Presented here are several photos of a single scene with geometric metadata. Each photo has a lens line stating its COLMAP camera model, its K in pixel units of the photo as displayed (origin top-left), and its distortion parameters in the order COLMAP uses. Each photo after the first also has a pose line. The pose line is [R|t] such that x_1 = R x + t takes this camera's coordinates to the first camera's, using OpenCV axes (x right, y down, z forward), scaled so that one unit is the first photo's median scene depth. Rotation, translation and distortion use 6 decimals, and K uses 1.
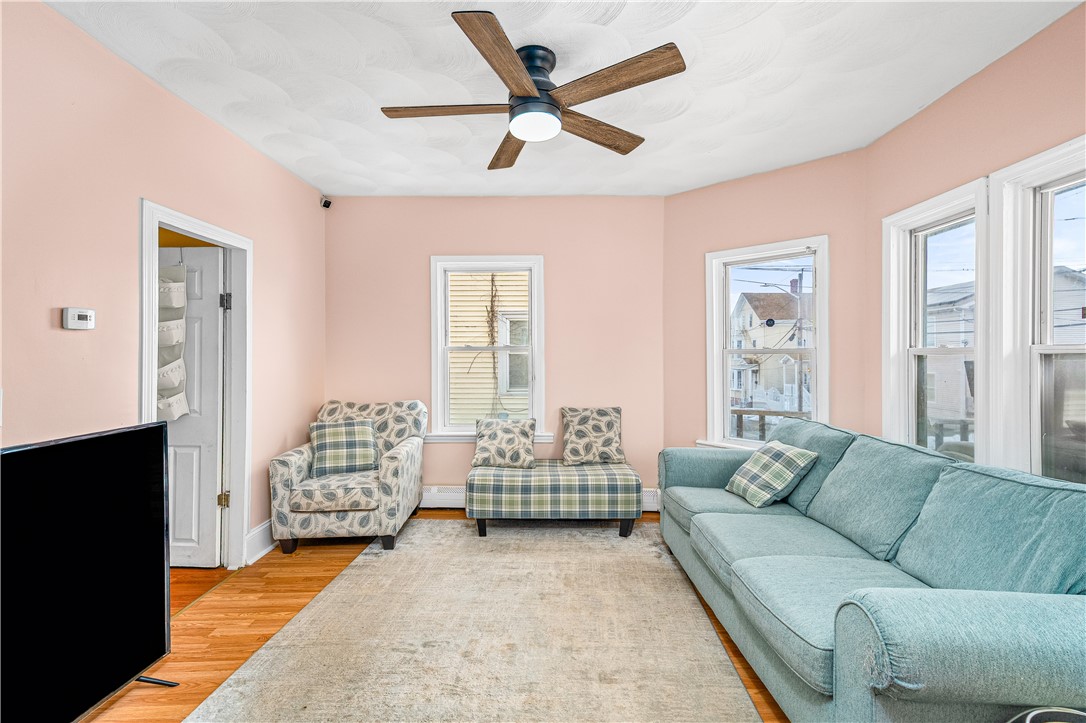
lens RADIAL K [[485.8, 0, 537.6], [0, 485.8, 360.8], [0, 0, 1]] dist [0.019475, 0.001064]
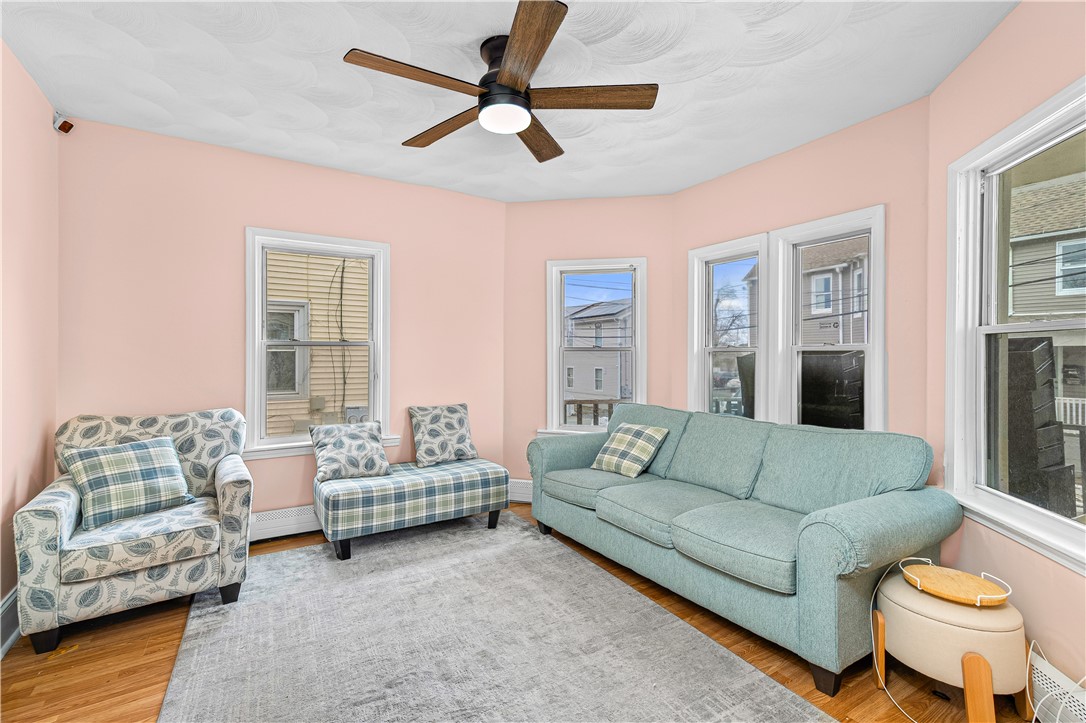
lens RADIAL K [[485.8, 0, 540.1], [0, 485.8, 358.3], [0, 0, 1]] dist [0.019475, 0.001064]
pose [[0.845563, -0.002003, 0.533871, -0.301127], [0.003144, 0.999994, -0.001228, 0.004277], [-0.533866, 0.002717, 0.845565, 0.081691]]
